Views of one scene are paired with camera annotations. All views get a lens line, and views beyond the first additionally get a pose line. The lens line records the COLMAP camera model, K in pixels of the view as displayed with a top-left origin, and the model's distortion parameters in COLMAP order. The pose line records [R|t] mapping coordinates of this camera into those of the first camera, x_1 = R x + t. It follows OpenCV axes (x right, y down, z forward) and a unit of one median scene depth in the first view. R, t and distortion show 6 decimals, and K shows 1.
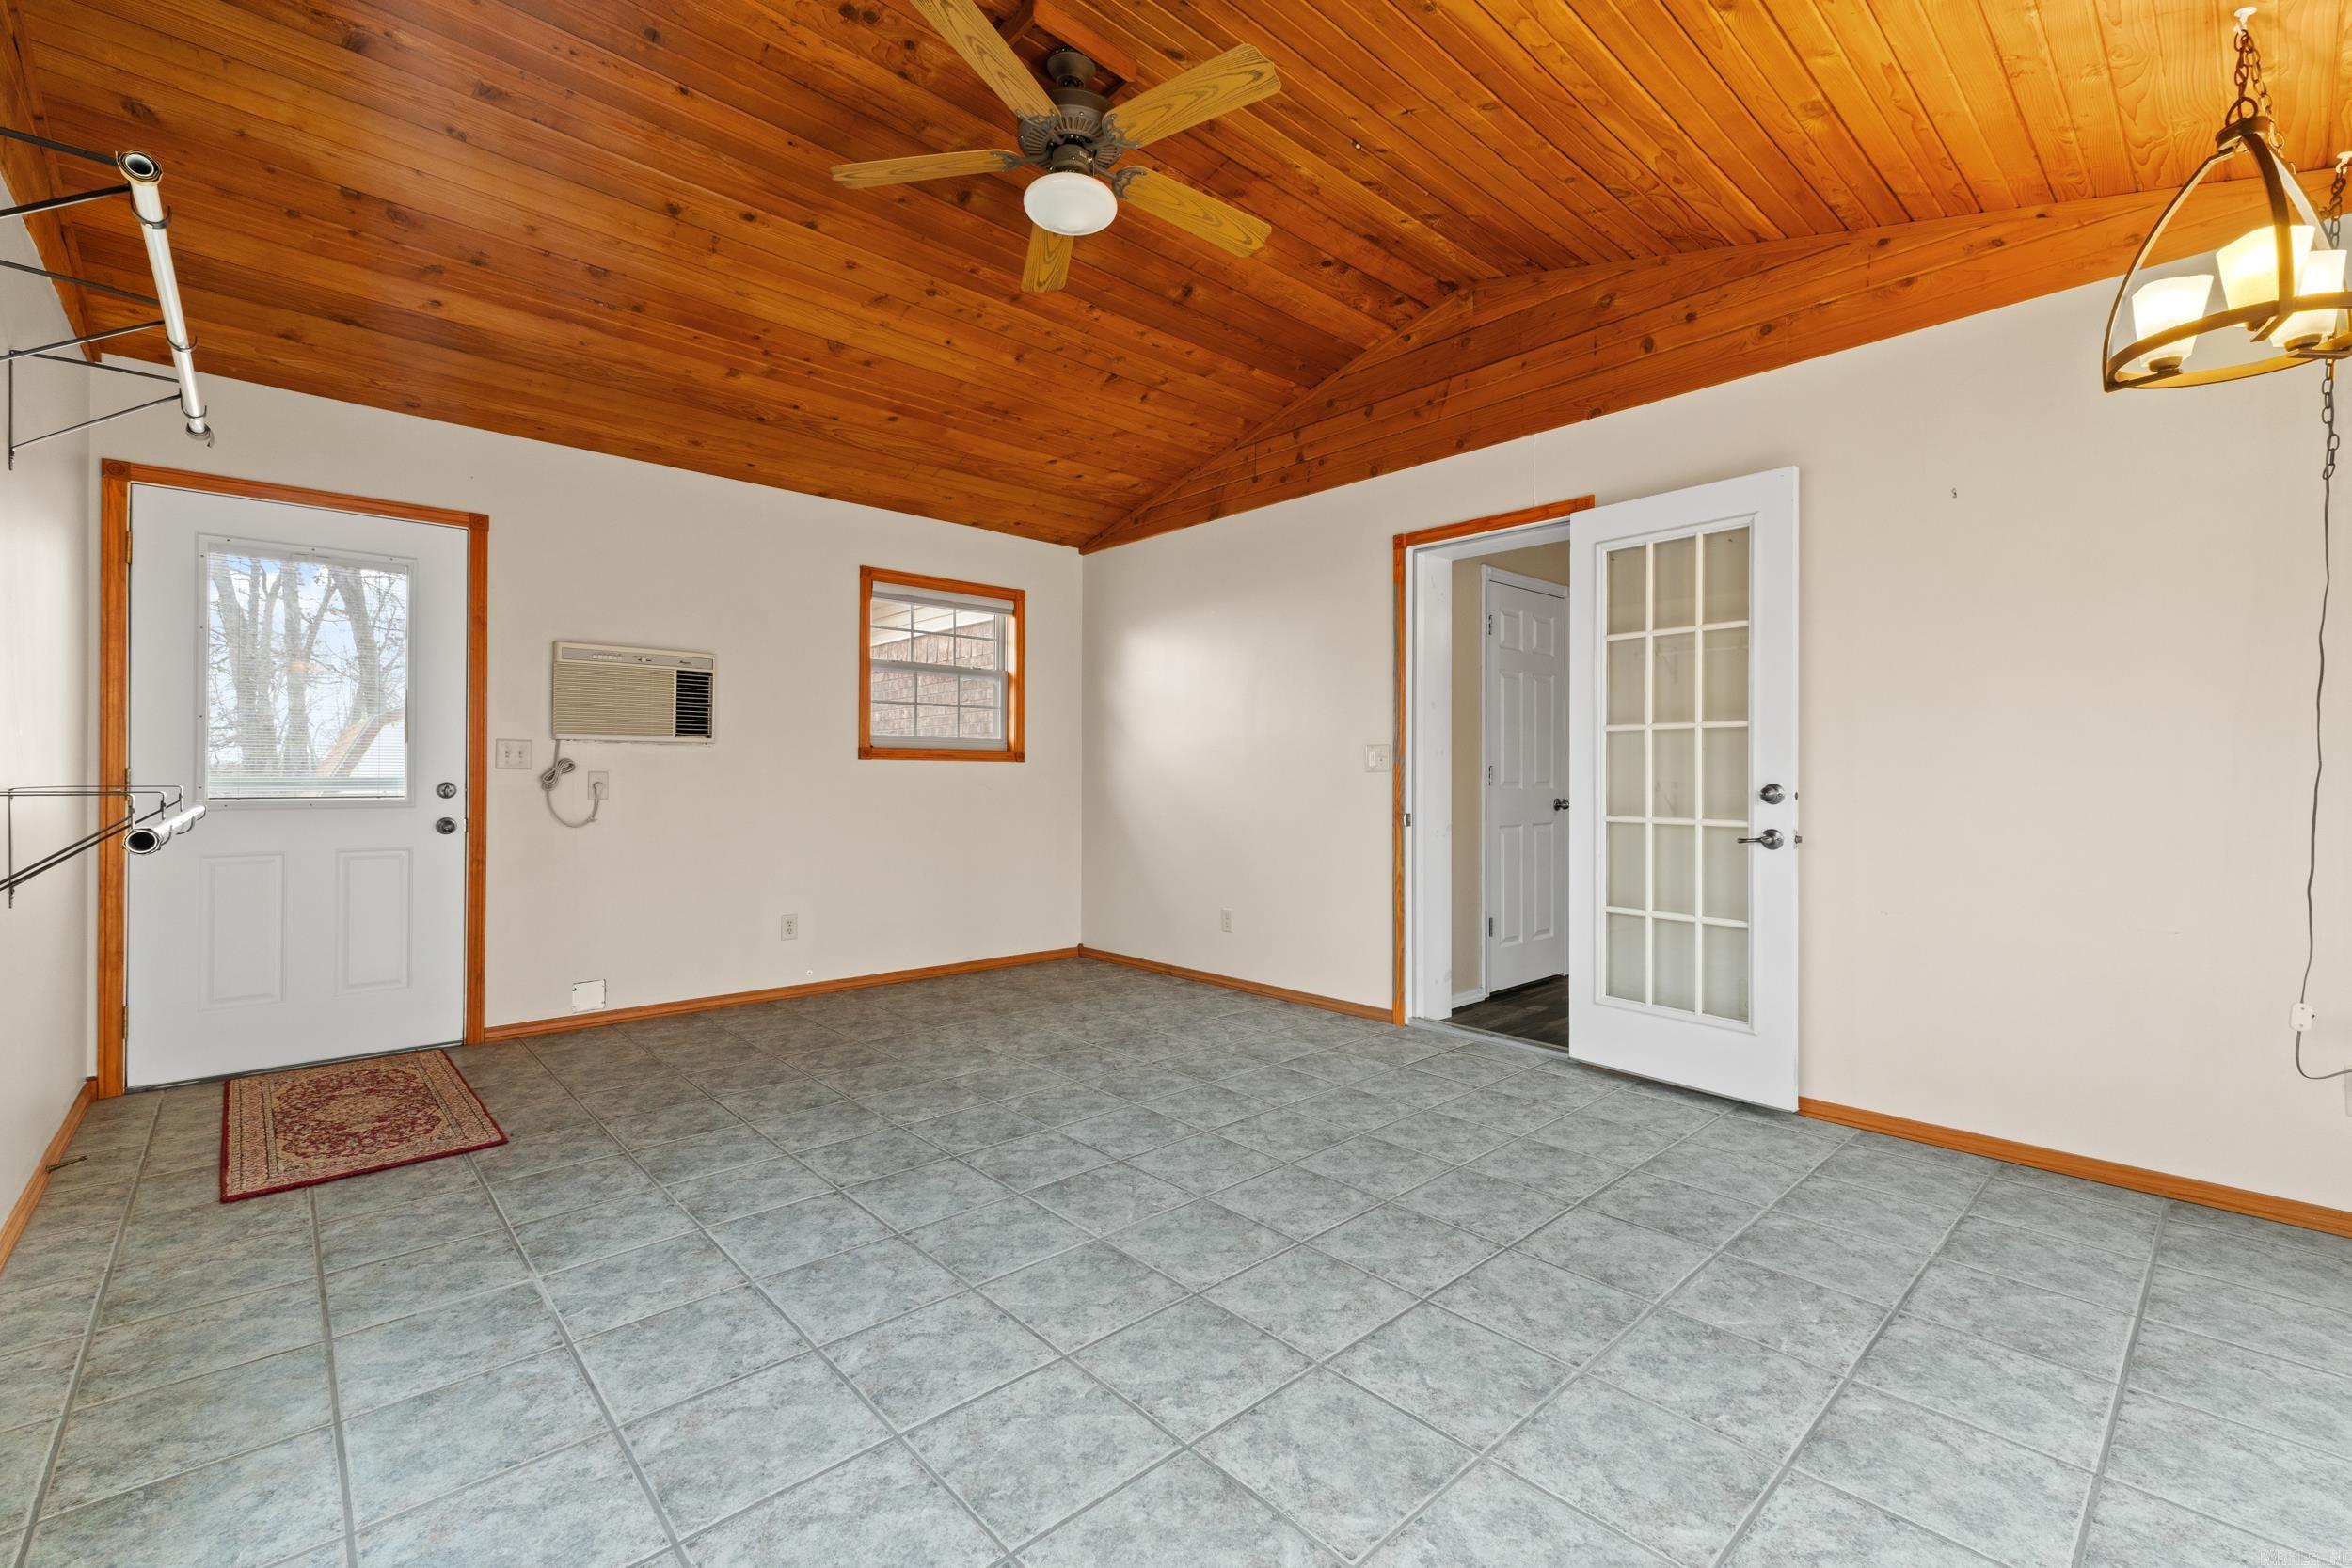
lens RADIAL K [[998.0, 0, 1181.6], [0, 998.0, 778.7], [0, 0, 1]] dist [0.003192, 0.000943]
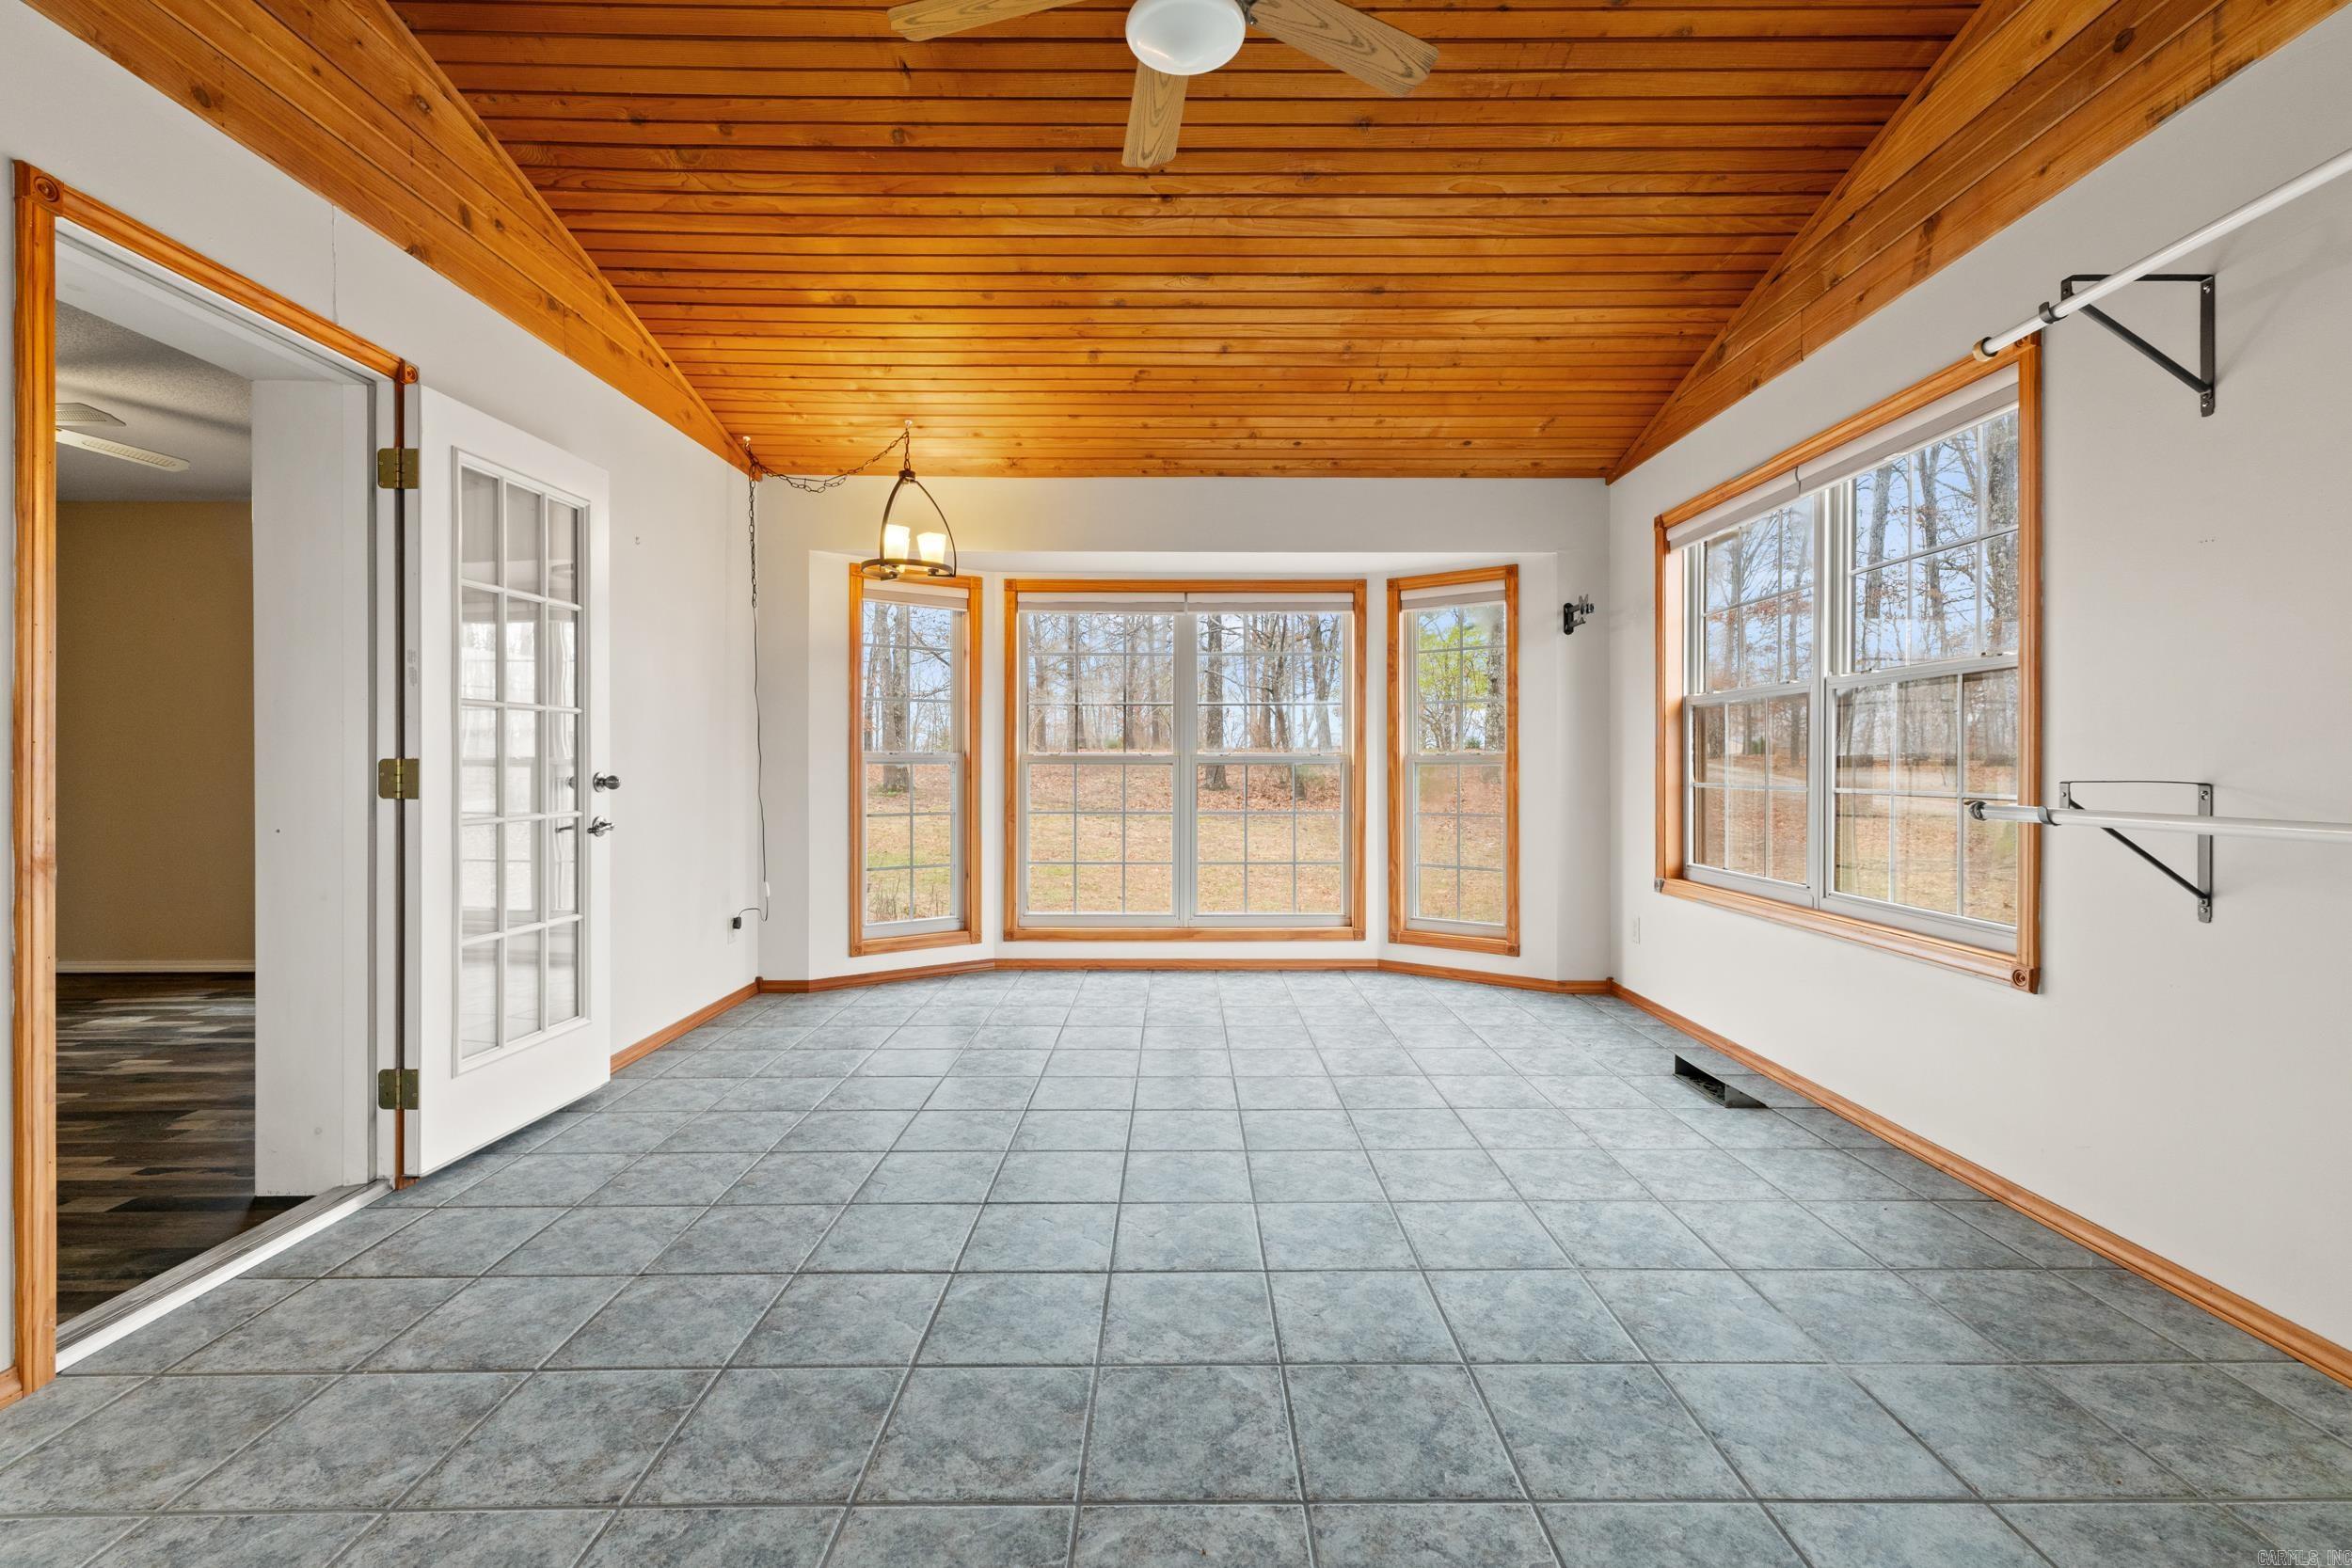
lens RADIAL K [[998.0, 0, 1185.7], [0, 998.0, 784.4], [0, 0, 1]] dist [0.003192, 0.000943]
pose [[-0.741757, -0.015698, 0.670485, -0.631707], [0.001306, 0.999690, 0.024850, -0.009785], [-0.670667, 0.019308, -0.741507, 1.573354]]
